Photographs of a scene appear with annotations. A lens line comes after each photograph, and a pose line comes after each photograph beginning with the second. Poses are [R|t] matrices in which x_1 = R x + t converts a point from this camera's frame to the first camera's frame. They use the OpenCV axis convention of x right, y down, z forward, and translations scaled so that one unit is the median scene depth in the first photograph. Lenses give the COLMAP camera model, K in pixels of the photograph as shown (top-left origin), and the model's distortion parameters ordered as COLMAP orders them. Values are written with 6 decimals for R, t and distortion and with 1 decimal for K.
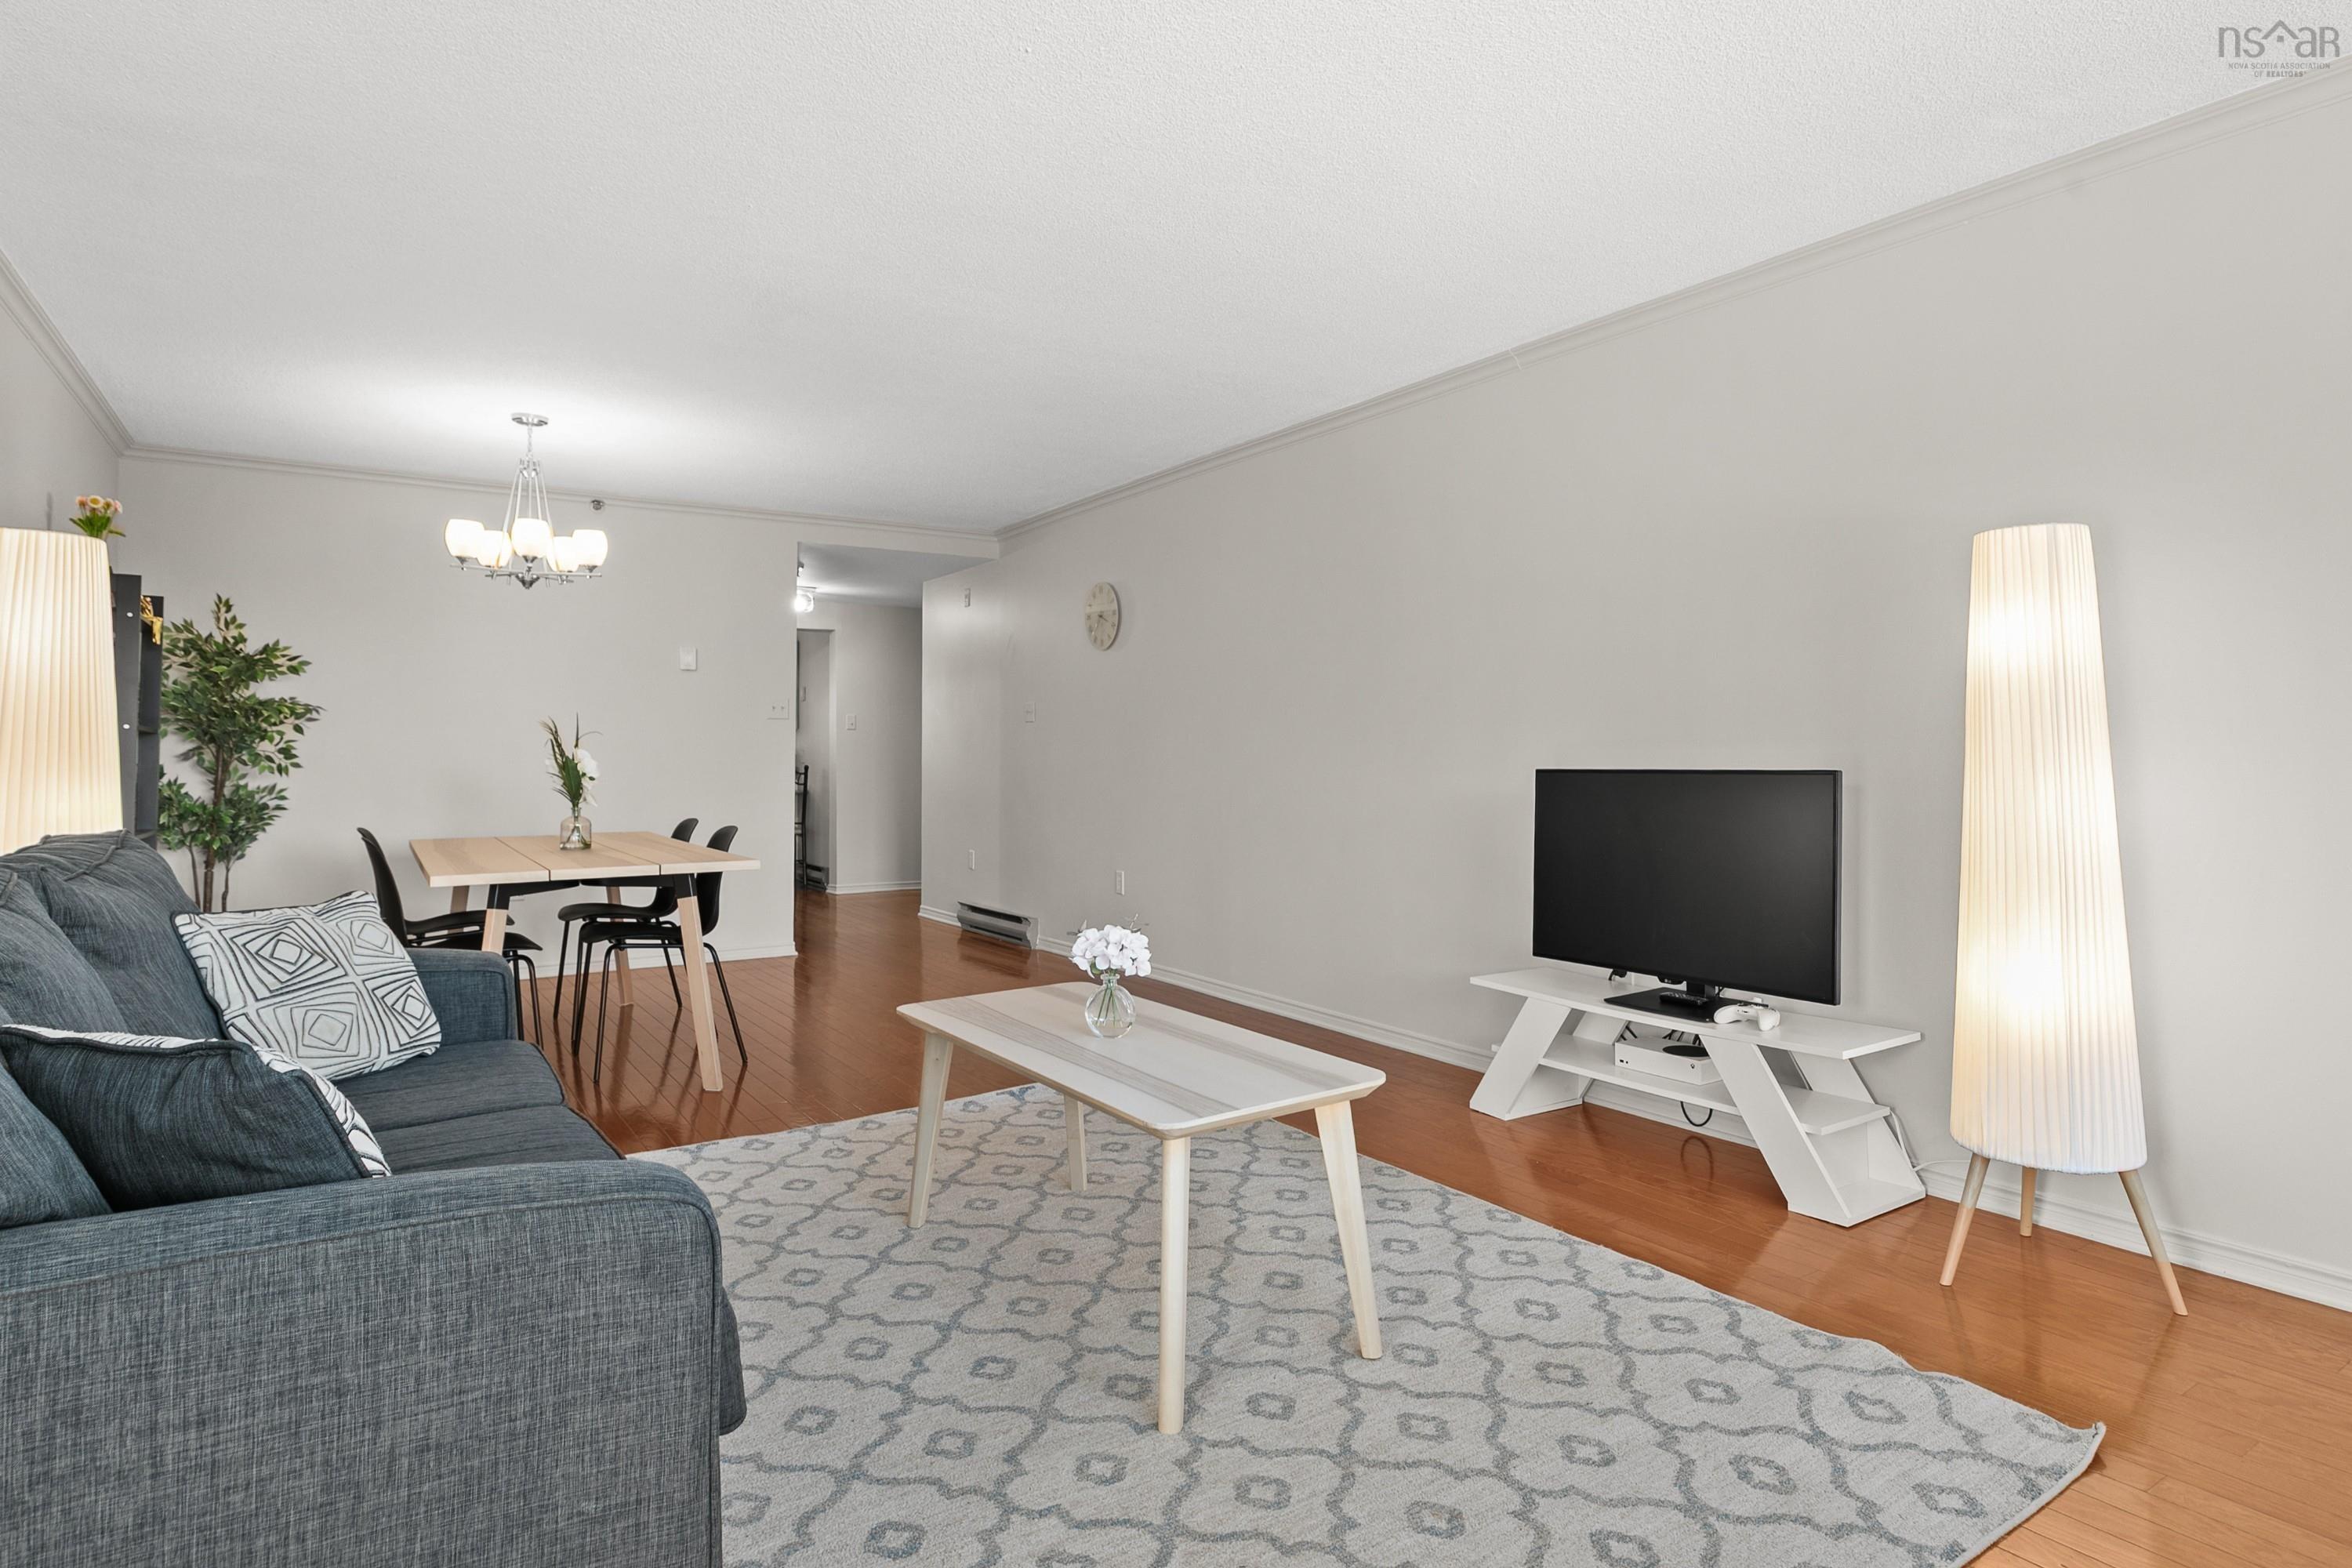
lens RADIAL K [[1288.6, 0, 1229.5], [0, 1288.6, 738.1], [0, 0, 1]] dist [0.001639, 0.000223]
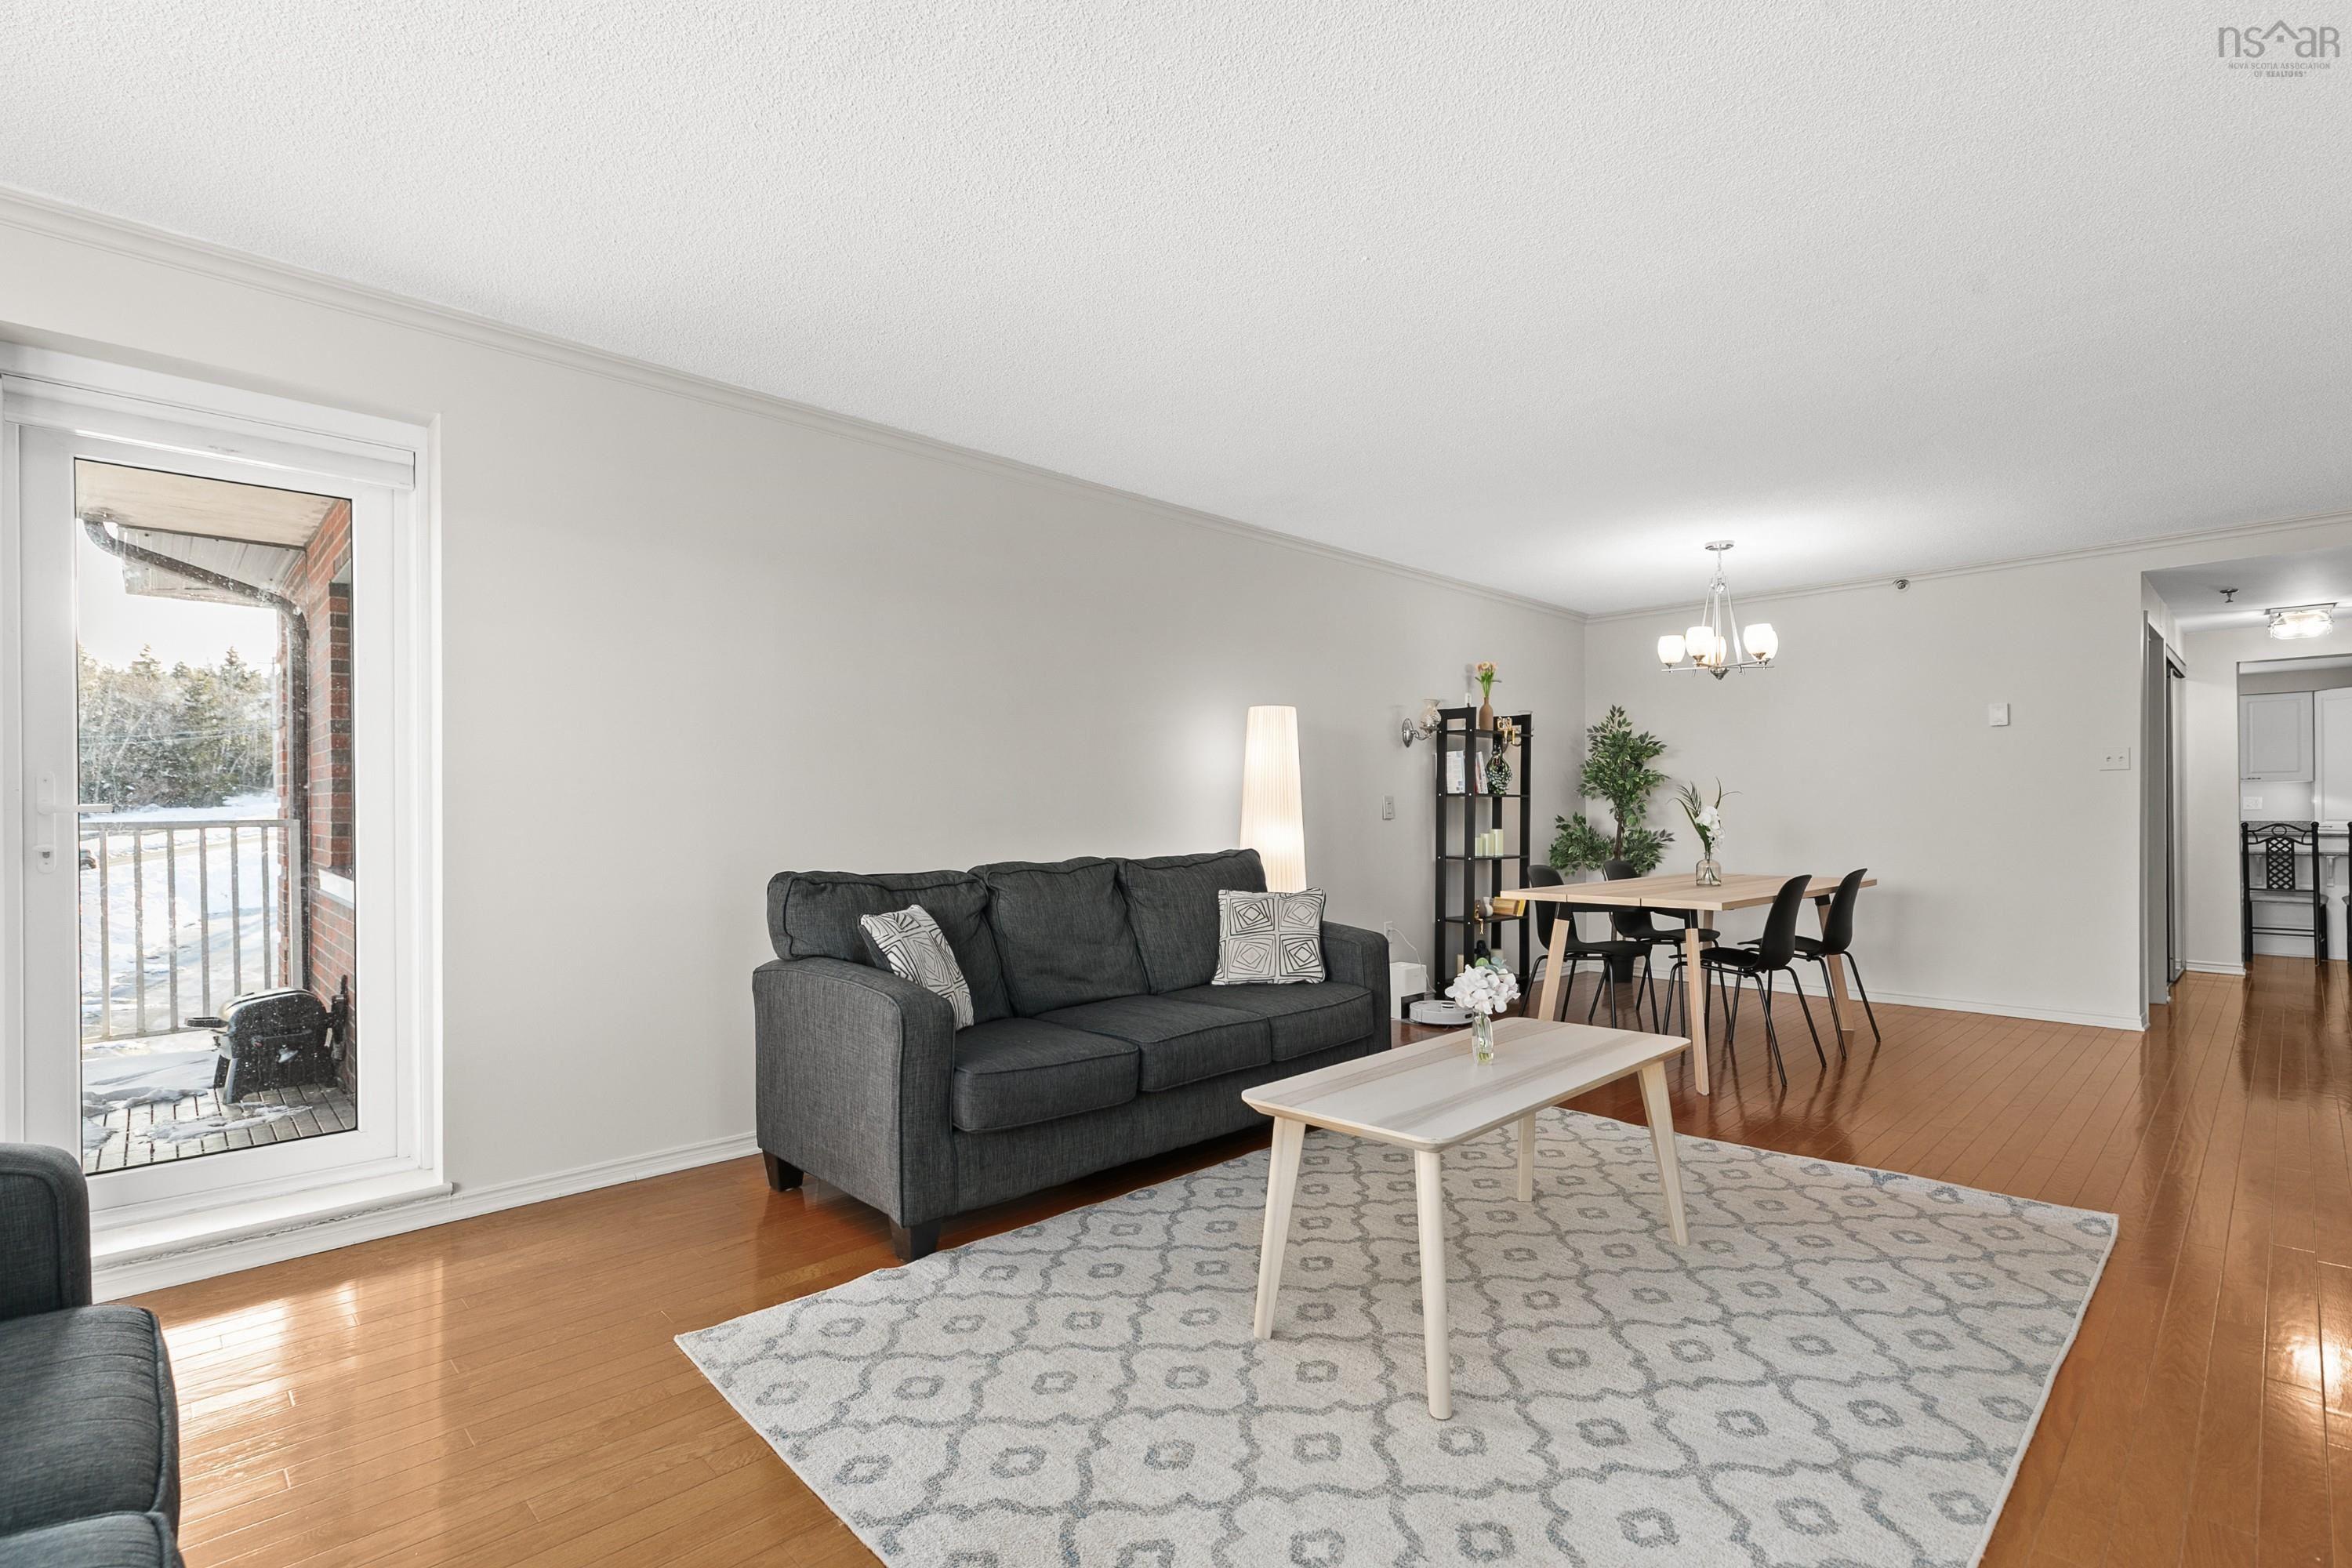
lens RADIAL K [[1067.3, 0, 1185.4], [0, 1067.3, 810.9], [0, 0, 1]] dist [0.001619, -0.000301]
pose [[0.167685, 0.000502, -0.985840, 0.535231], [0.015570, 0.999874, 0.003157, 0.002681], [0.985718, -0.015879, 0.167656, 0.403096]]
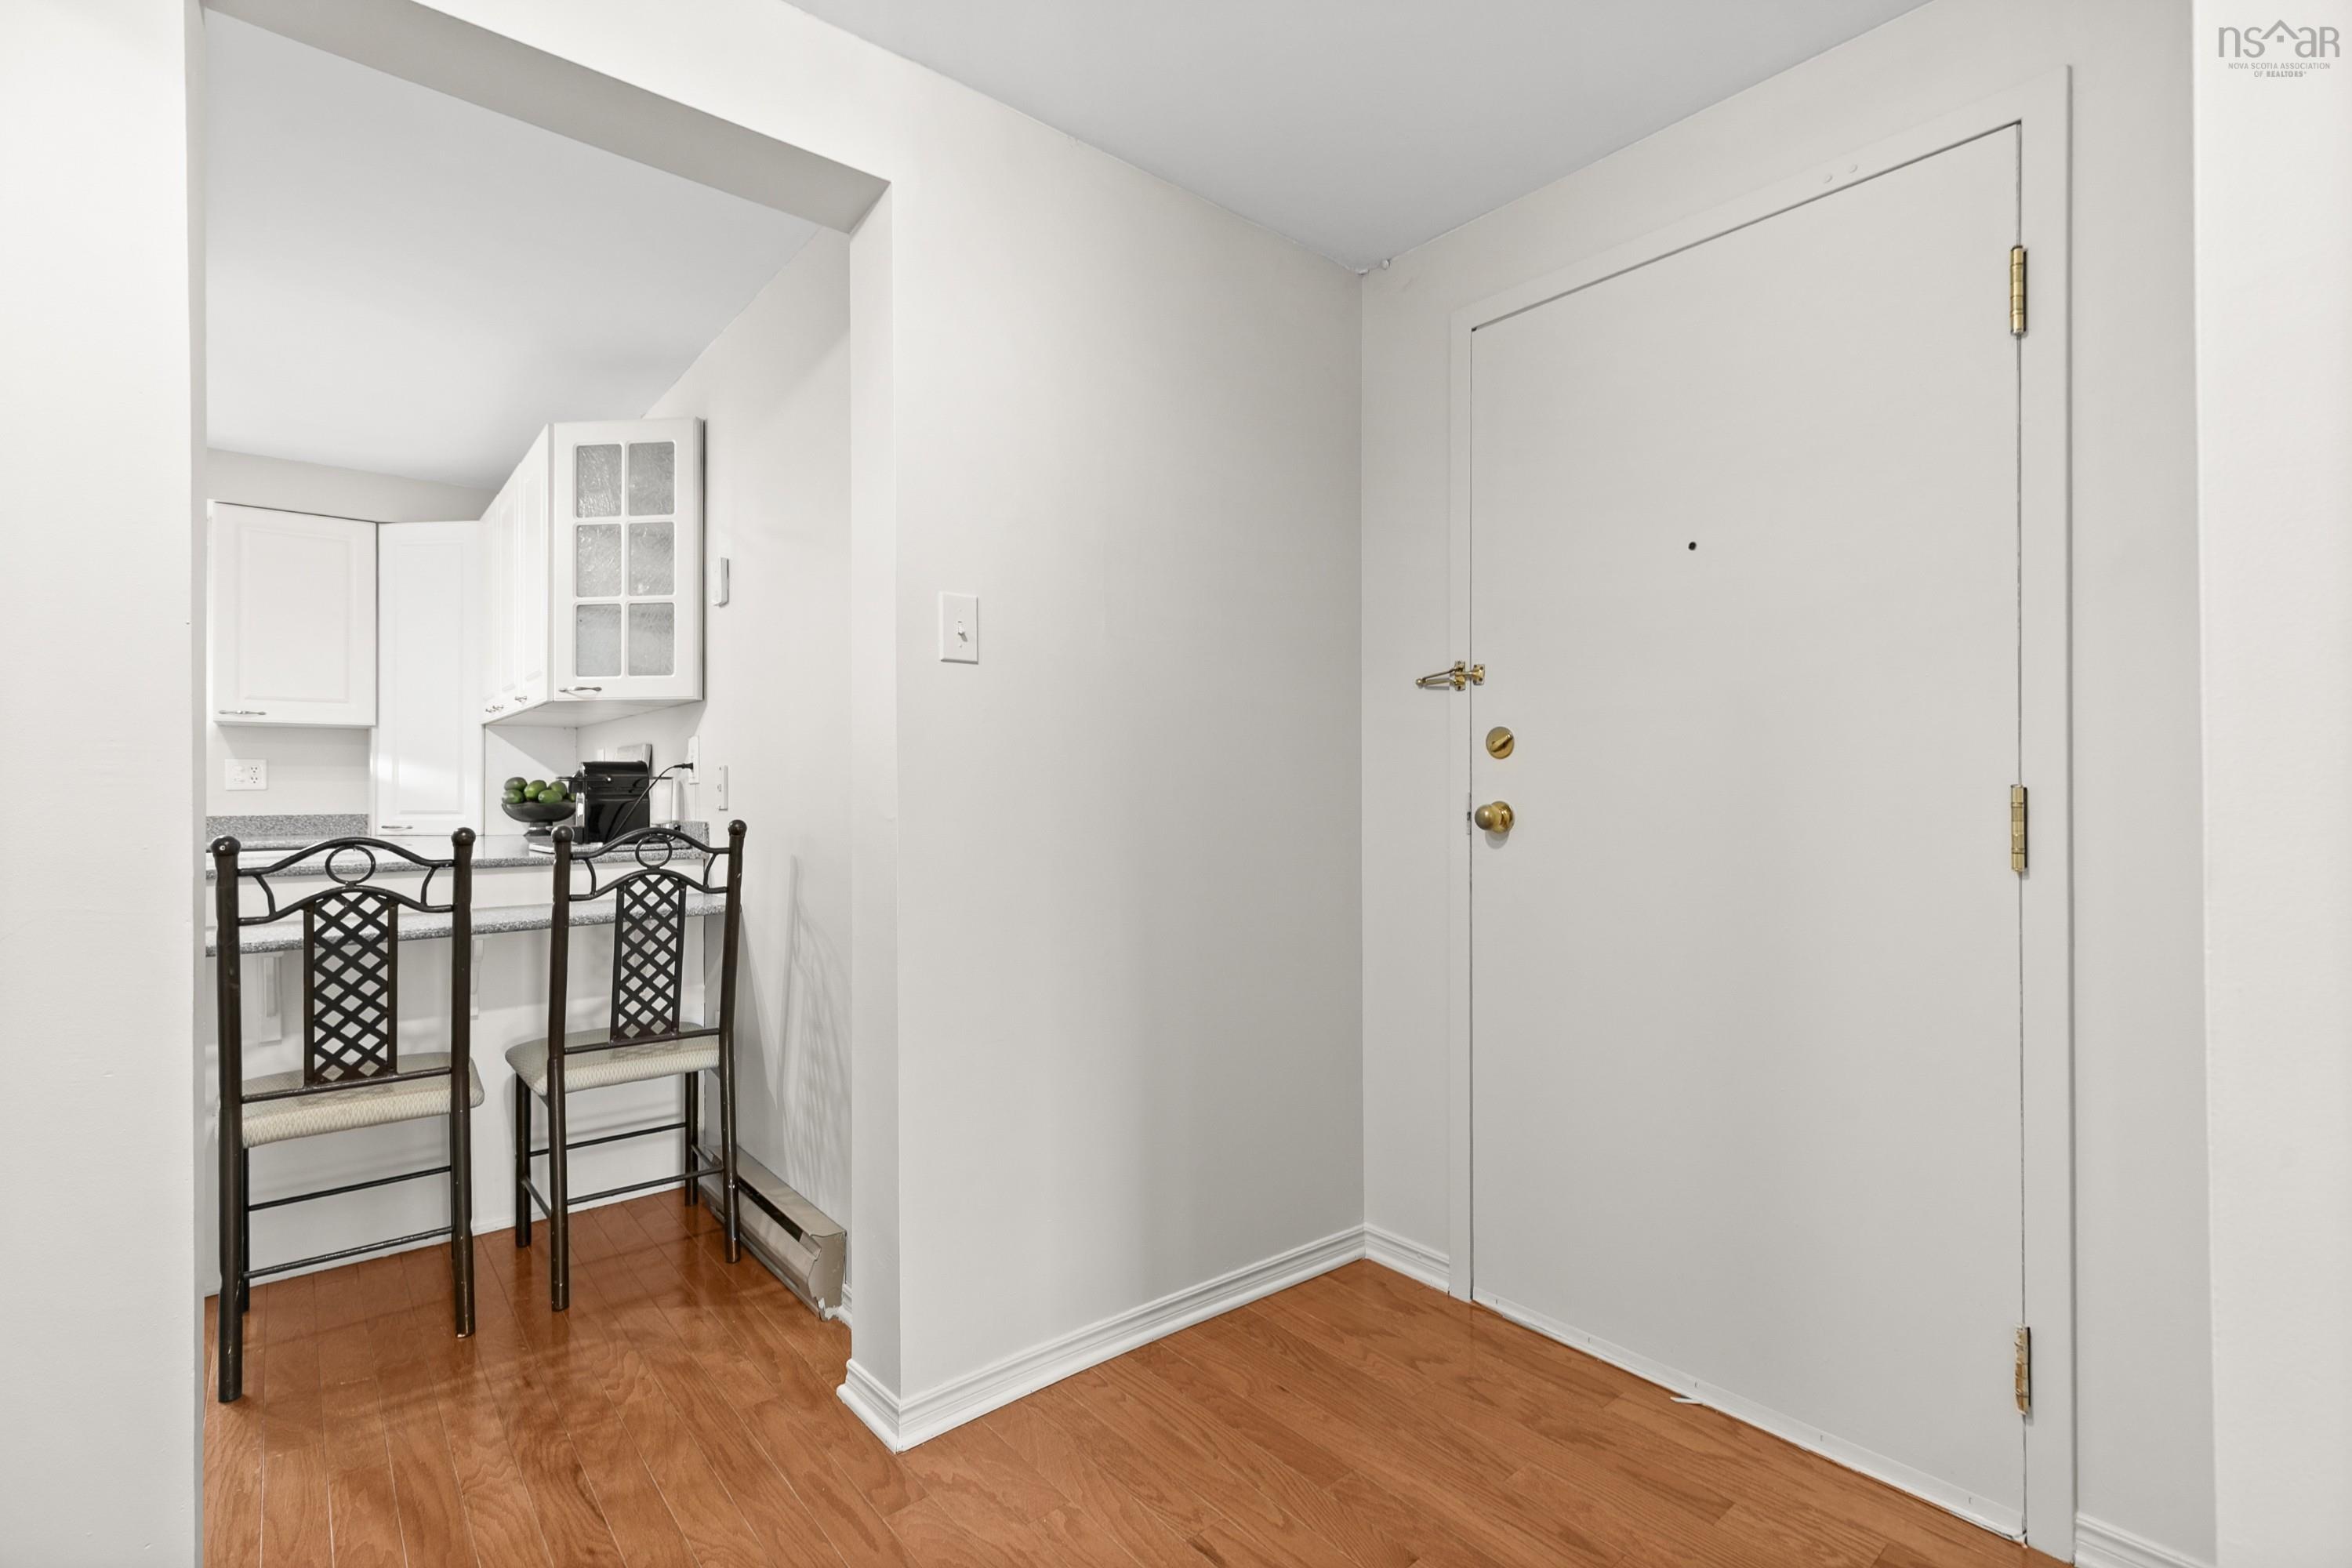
lens RADIAL K [[1086.0, 0, 1193.7], [0, 1086.0, 782.9], [0, 0, 1]] dist [0.003212, 0.000011]
pose [[0.994981, 0.000128, 0.100063, -0.696872], [-0.000345, 0.999998, 0.002158, 0.037118], [-0.100063, -0.002181, 0.994979, 2.129773]]
